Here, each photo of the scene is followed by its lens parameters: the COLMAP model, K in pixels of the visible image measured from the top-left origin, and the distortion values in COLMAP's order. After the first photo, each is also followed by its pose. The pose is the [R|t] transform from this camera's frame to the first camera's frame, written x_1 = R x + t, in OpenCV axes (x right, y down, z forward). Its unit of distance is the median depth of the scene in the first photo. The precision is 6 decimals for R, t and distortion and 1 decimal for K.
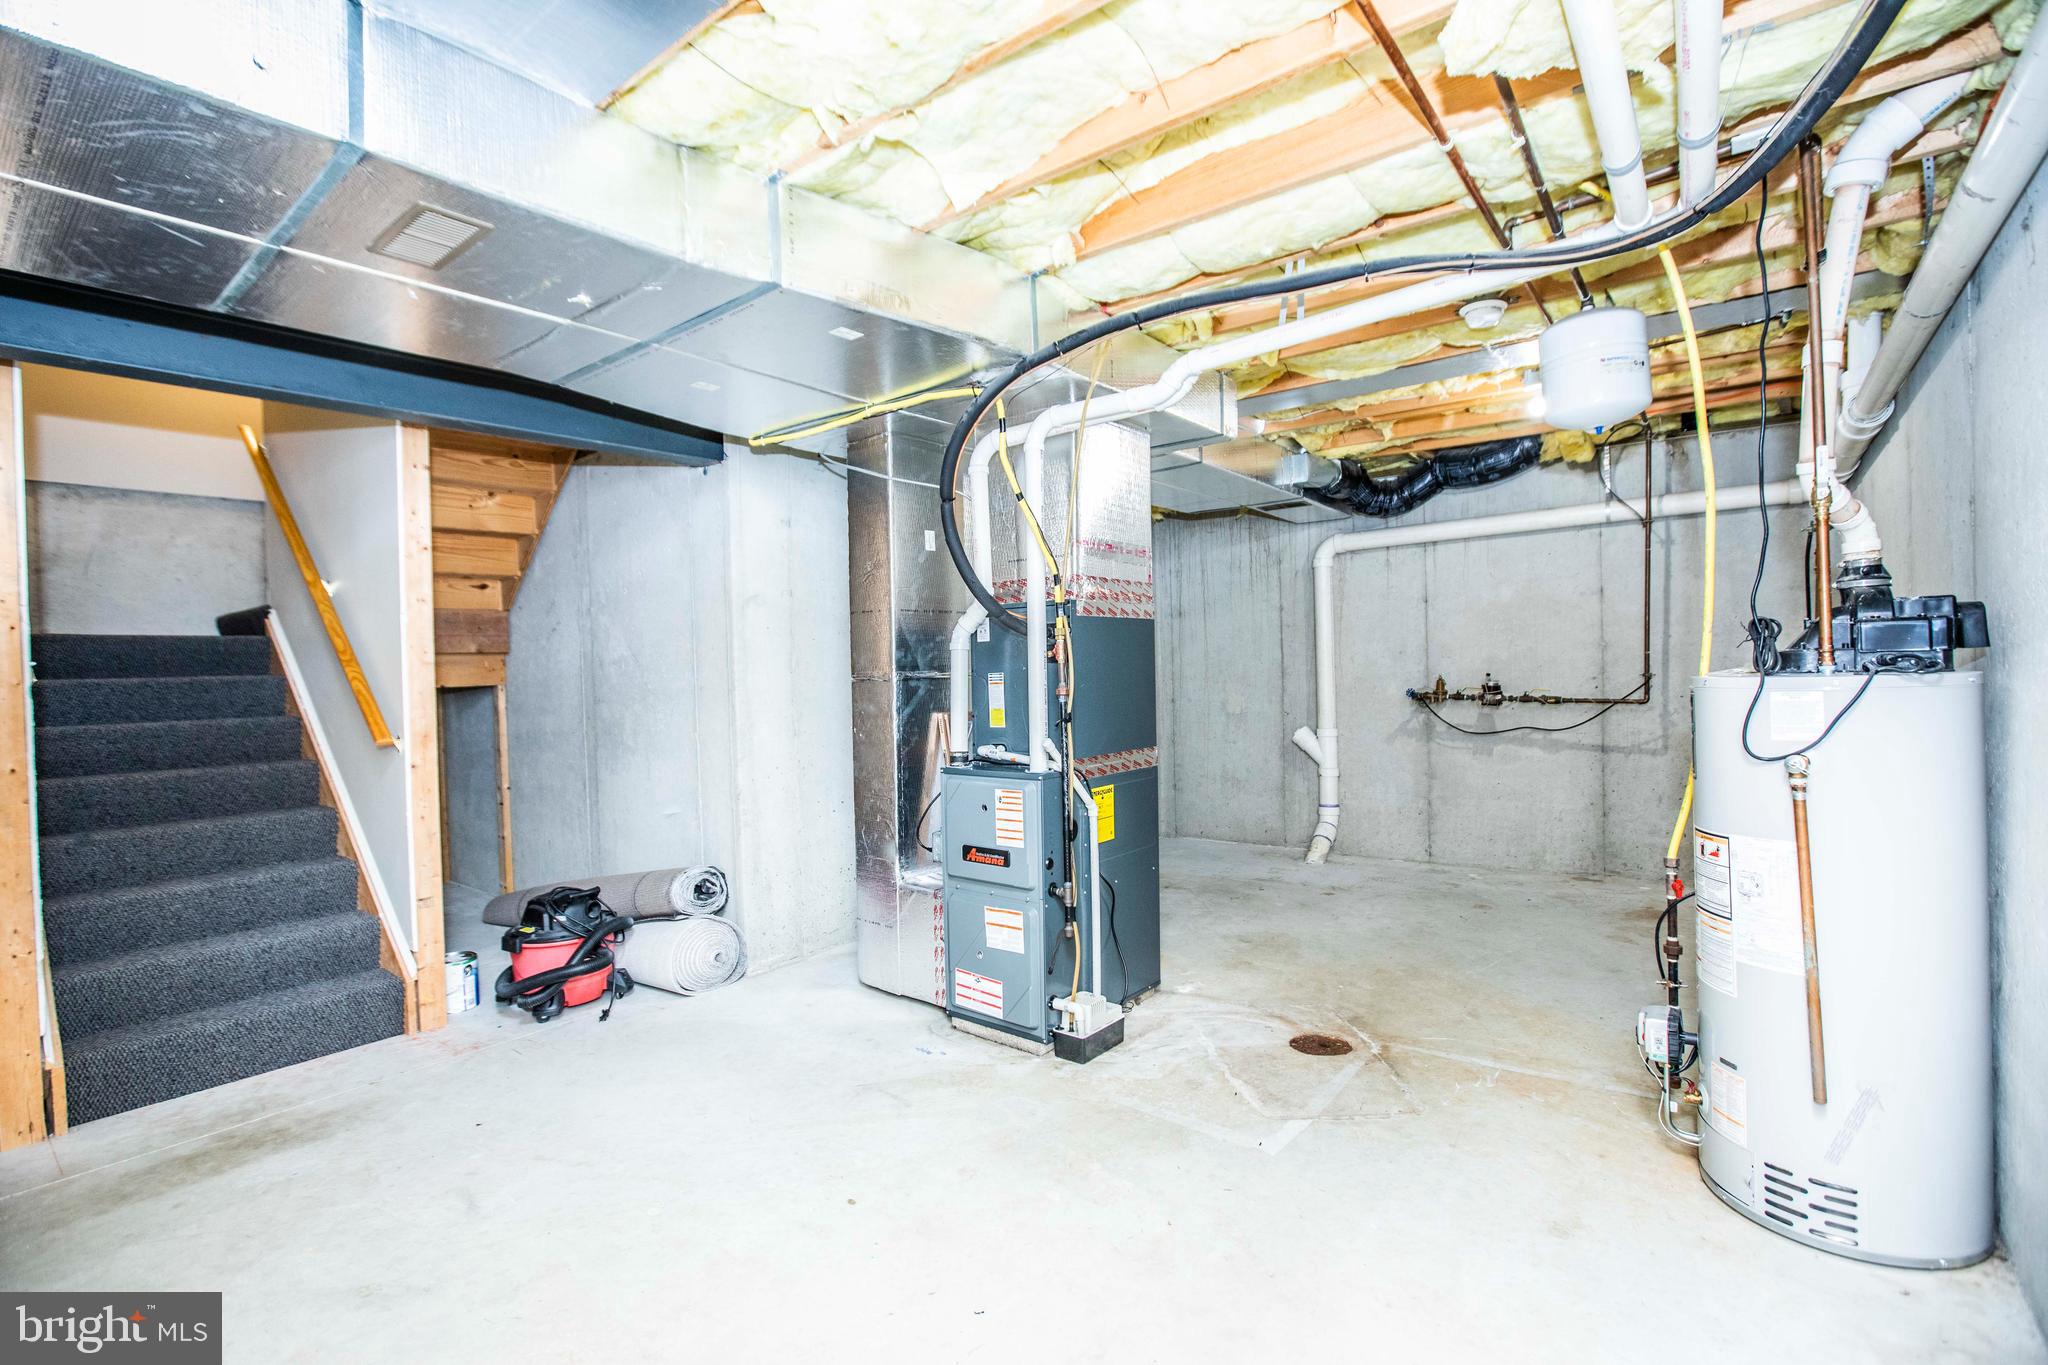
lens RADIAL K [[939.3, 0, 1028.4], [0, 939.3, 676.1], [0, 0, 1]] dist [-0.044629, 0.014800]
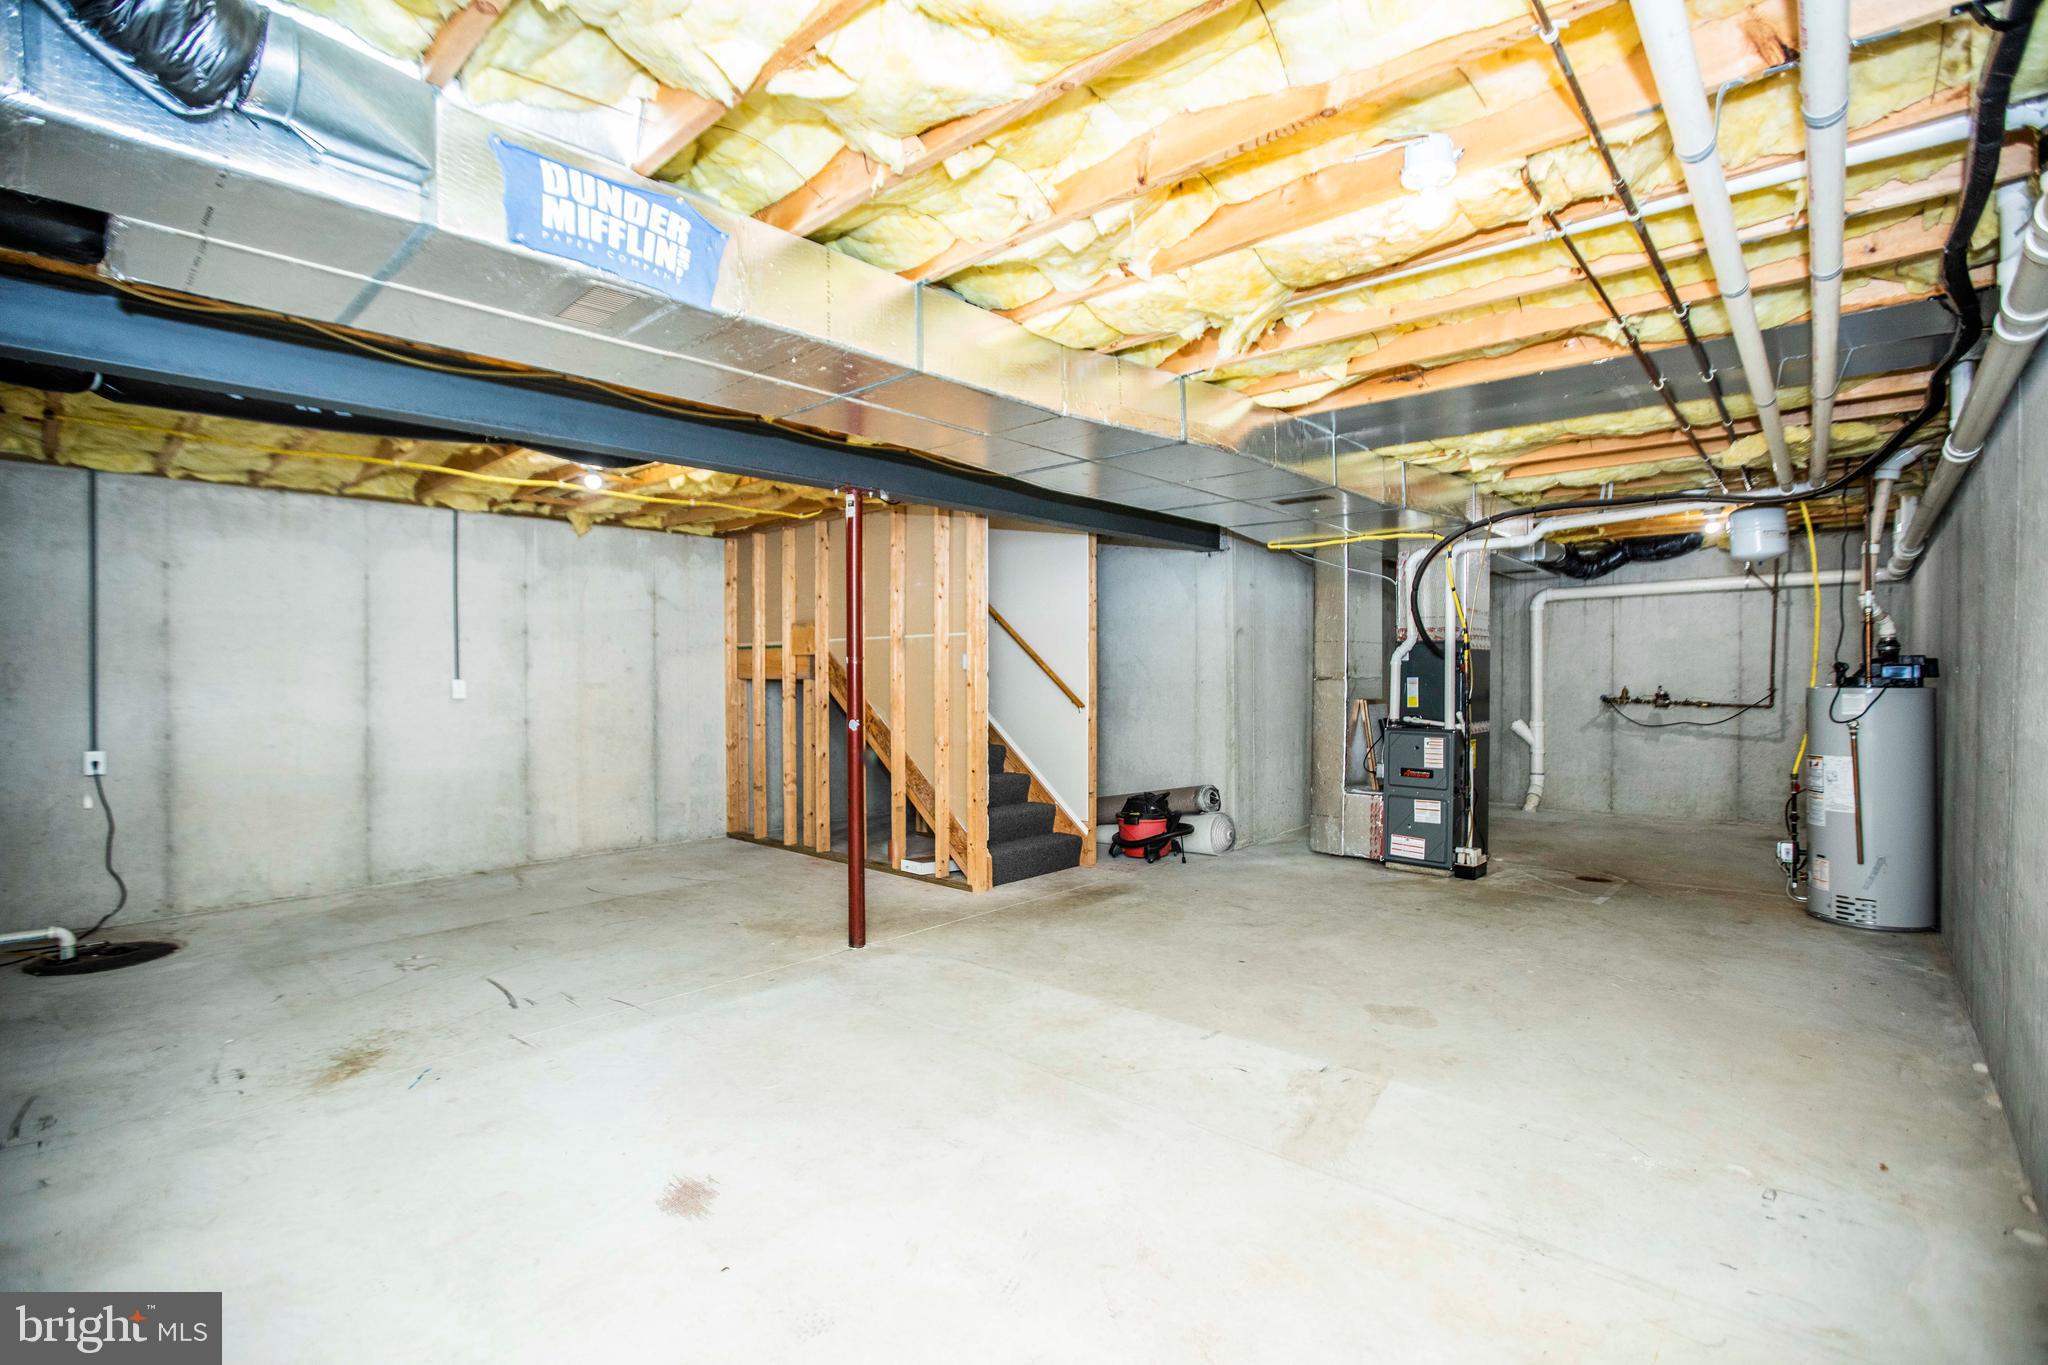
lens RADIAL K [[939.3, 0, 1011.5], [0, 939.3, 679.8], [0, 0, 1]] dist [-0.044629, 0.014800]
pose [[0.996254, 0.023383, -0.083253, -0.451182], [-0.023402, 0.999726, 0.000747, 0.011153], [0.083248, 0.001204, 0.996528, -0.609079]]
